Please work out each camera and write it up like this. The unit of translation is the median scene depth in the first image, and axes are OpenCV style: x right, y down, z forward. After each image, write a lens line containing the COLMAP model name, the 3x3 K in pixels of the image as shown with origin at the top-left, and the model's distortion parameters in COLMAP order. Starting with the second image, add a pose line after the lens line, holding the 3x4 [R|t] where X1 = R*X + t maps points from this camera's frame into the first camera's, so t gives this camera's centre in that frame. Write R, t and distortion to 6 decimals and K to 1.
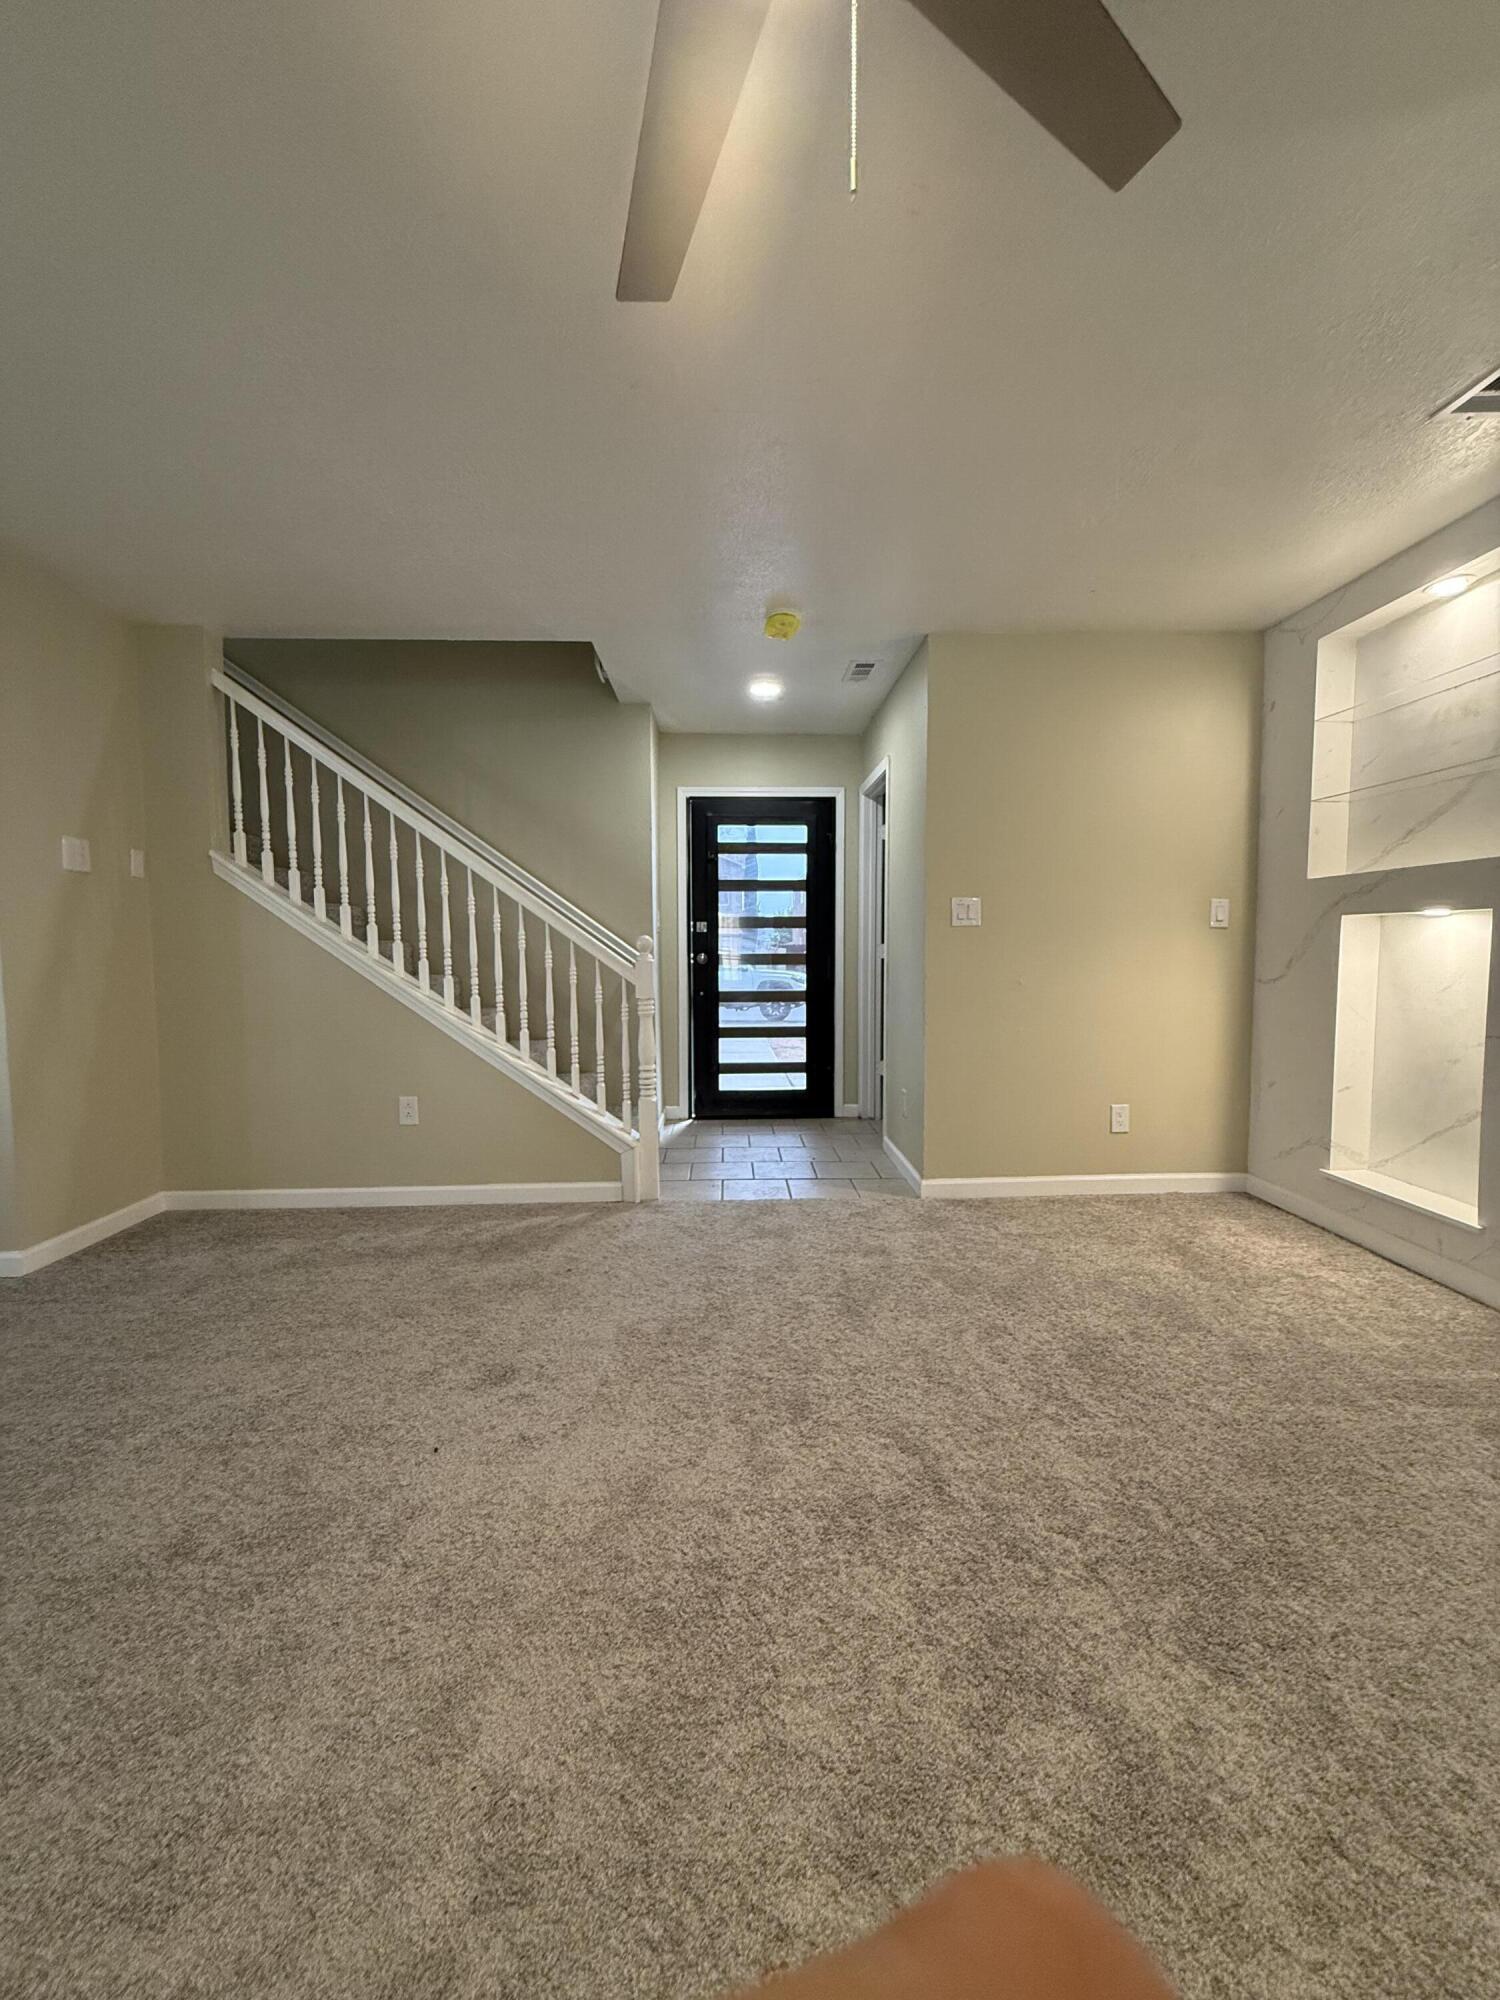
lens RADIAL K [[800.2, 0, 750.0], [0, 800.2, 1000.0], [0, 0, 1]] dist [0.000560, -0.000050]
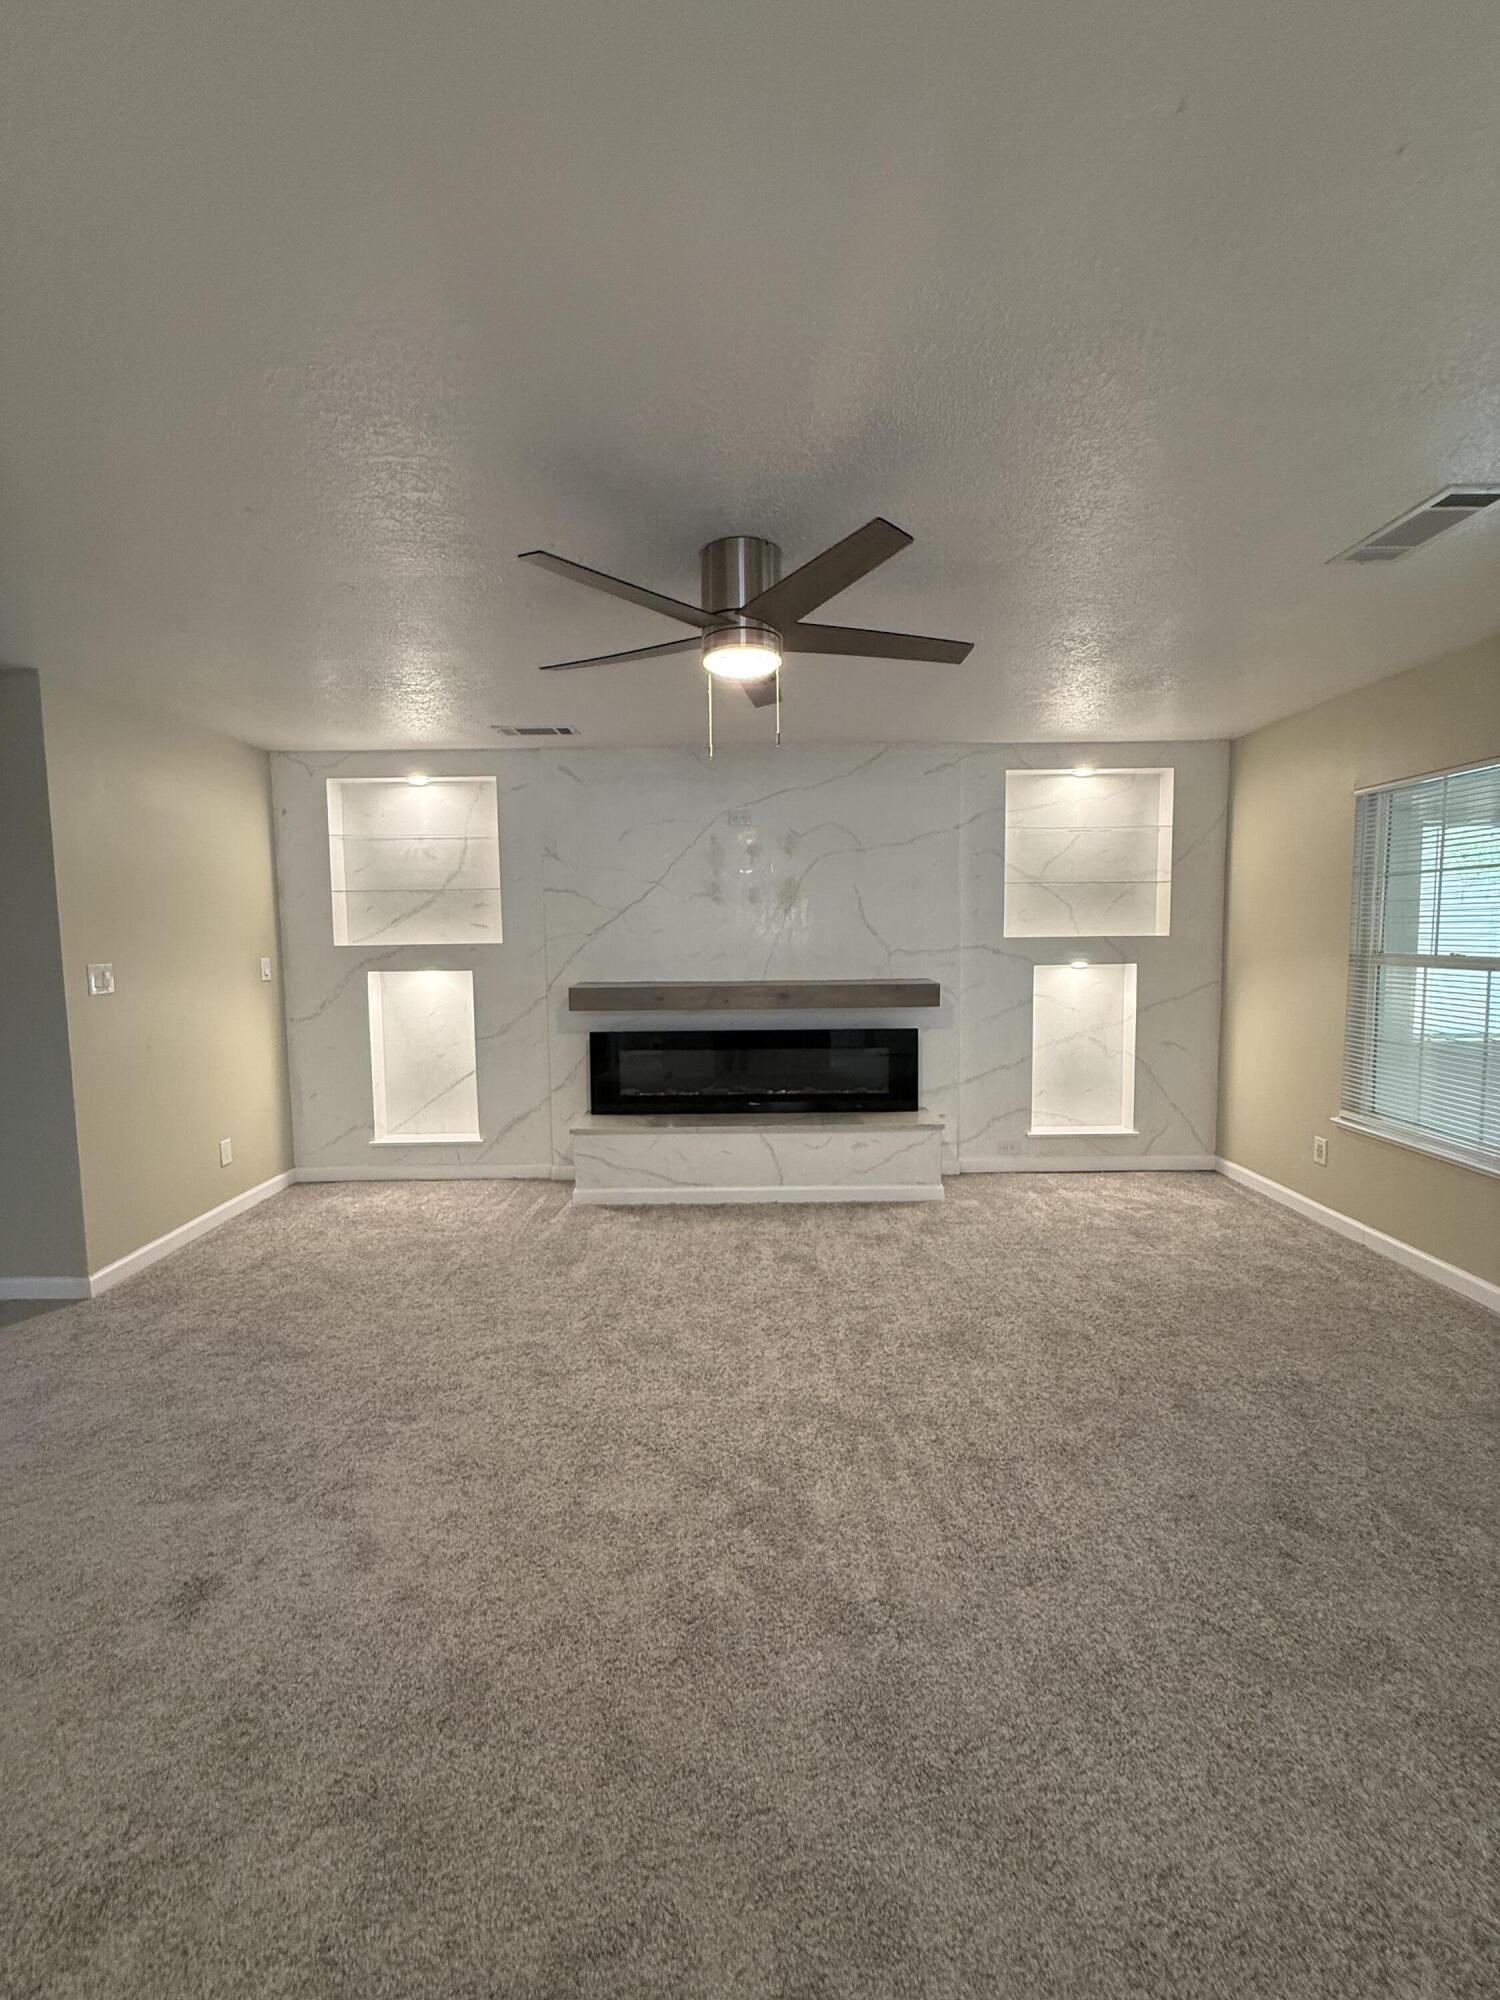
lens RADIAL K [[800.2, 0, 750.0], [0, 800.2, 1000.0], [0, 0, 1]] dist [0.000560, -0.000050]
pose [[0.024167, -0.076850, 0.996750, -0.721720], [0.078802, 0.994085, 0.074734, -0.105439], [-0.996597, 0.076740, 0.030080, 0.235615]]
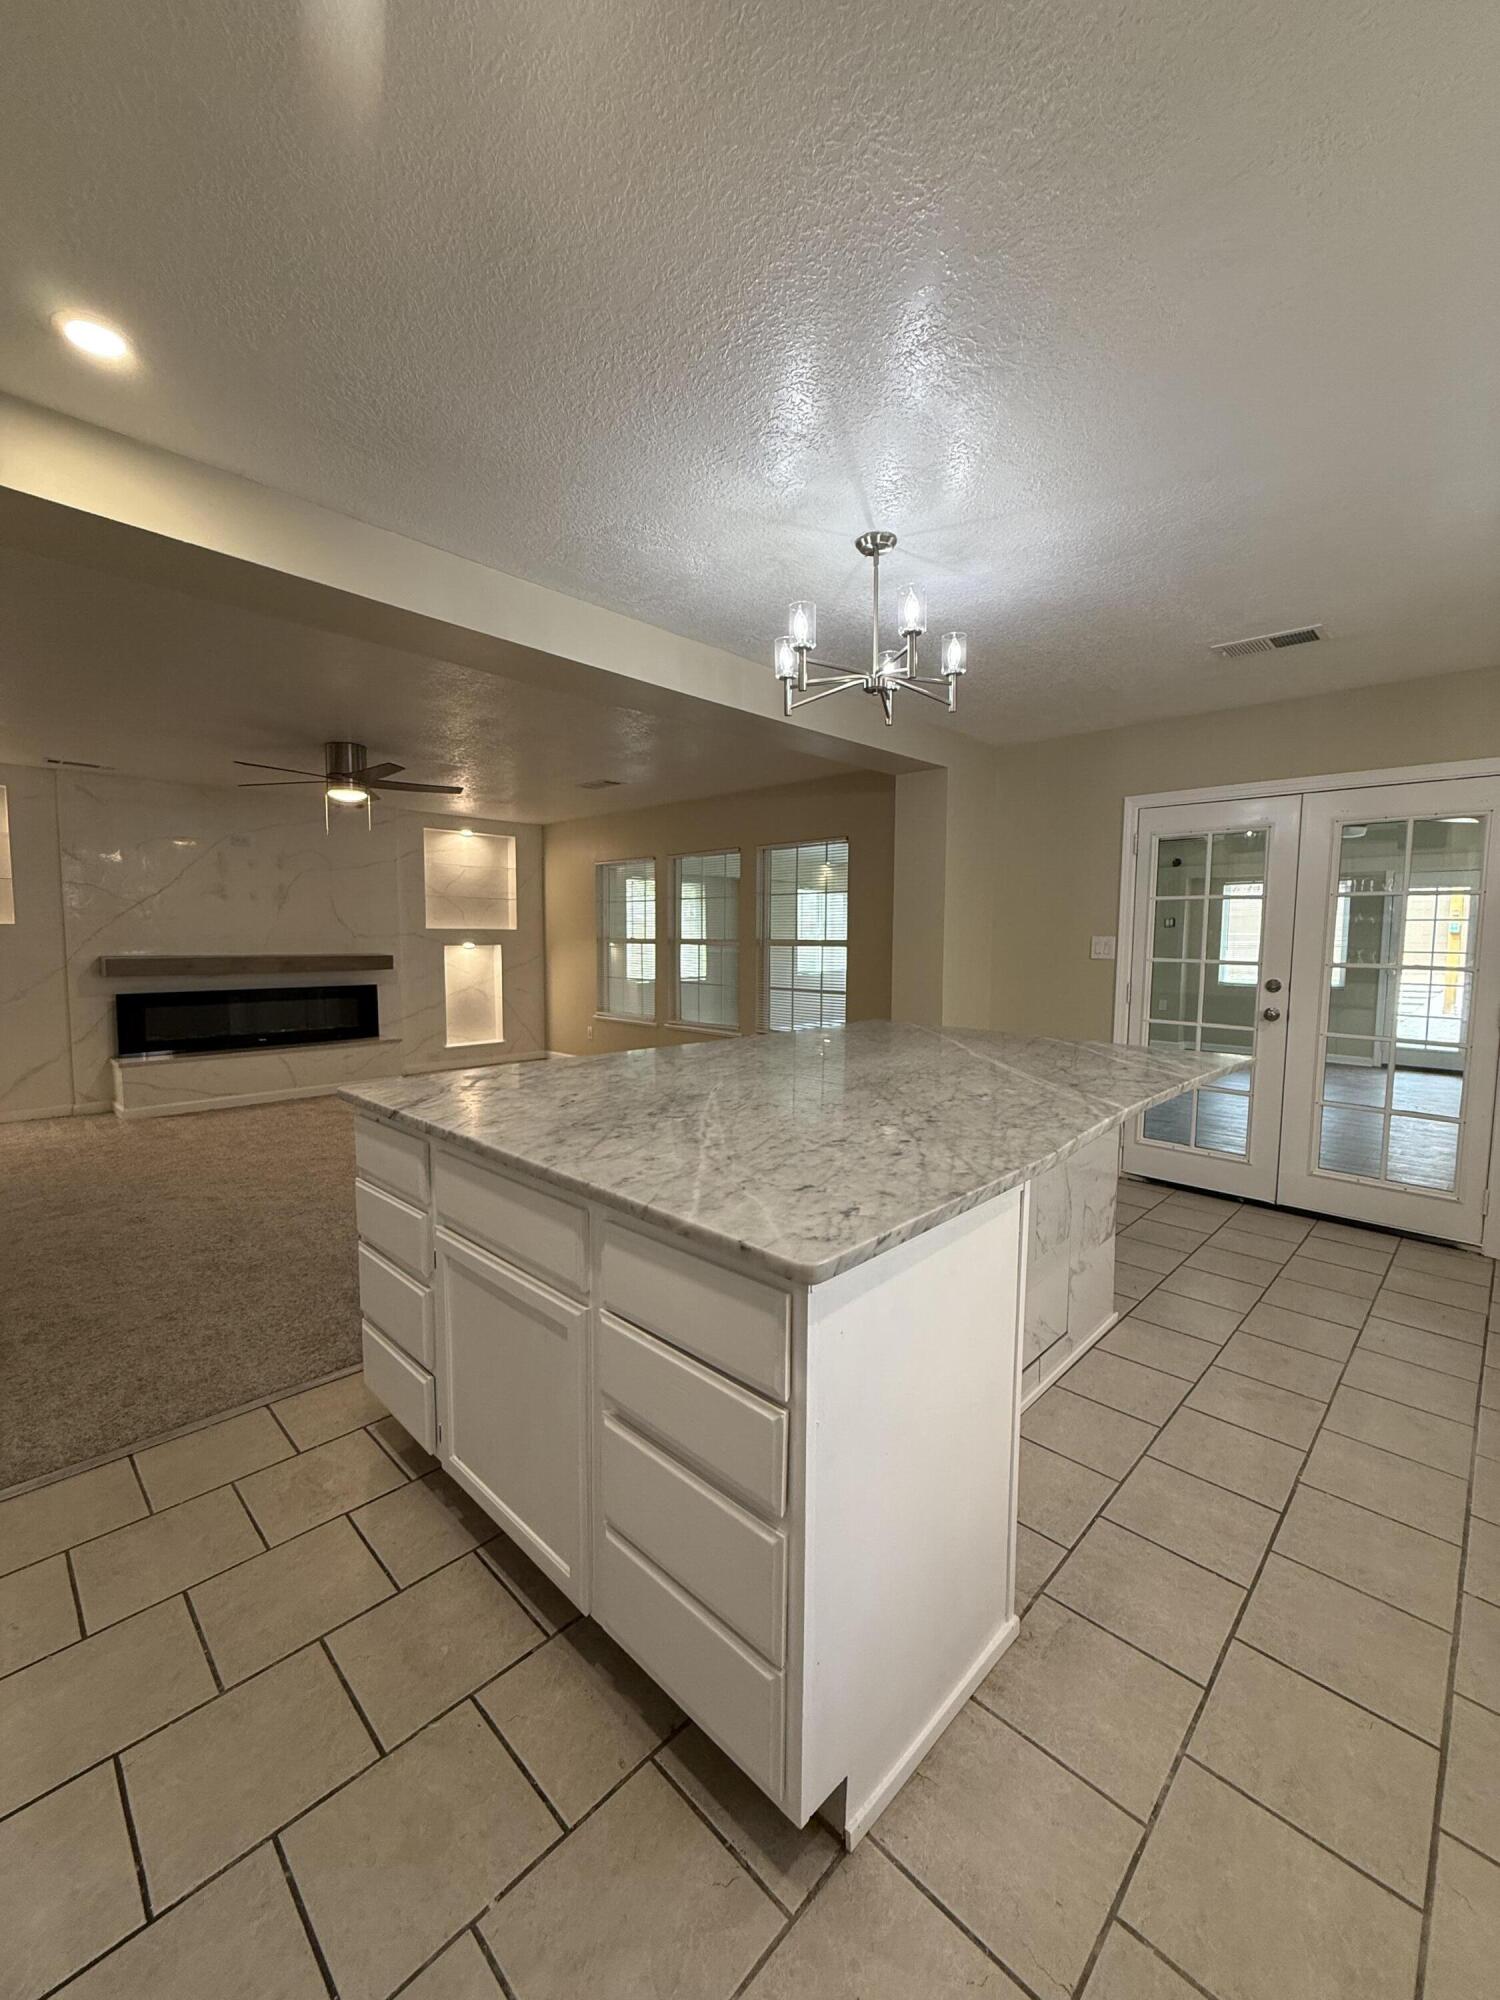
lens RADIAL K [[800.2, 0, 750.0], [0, 800.2, 1000.0], [0, 0, 1]] dist [0.000560, -0.000050]
pose [[-0.695786, -0.057170, 0.715971, -1.671519], [0.045599, 0.991300, 0.123469, -0.113017], [-0.716801, 0.118555, -0.687126, 0.795034]]
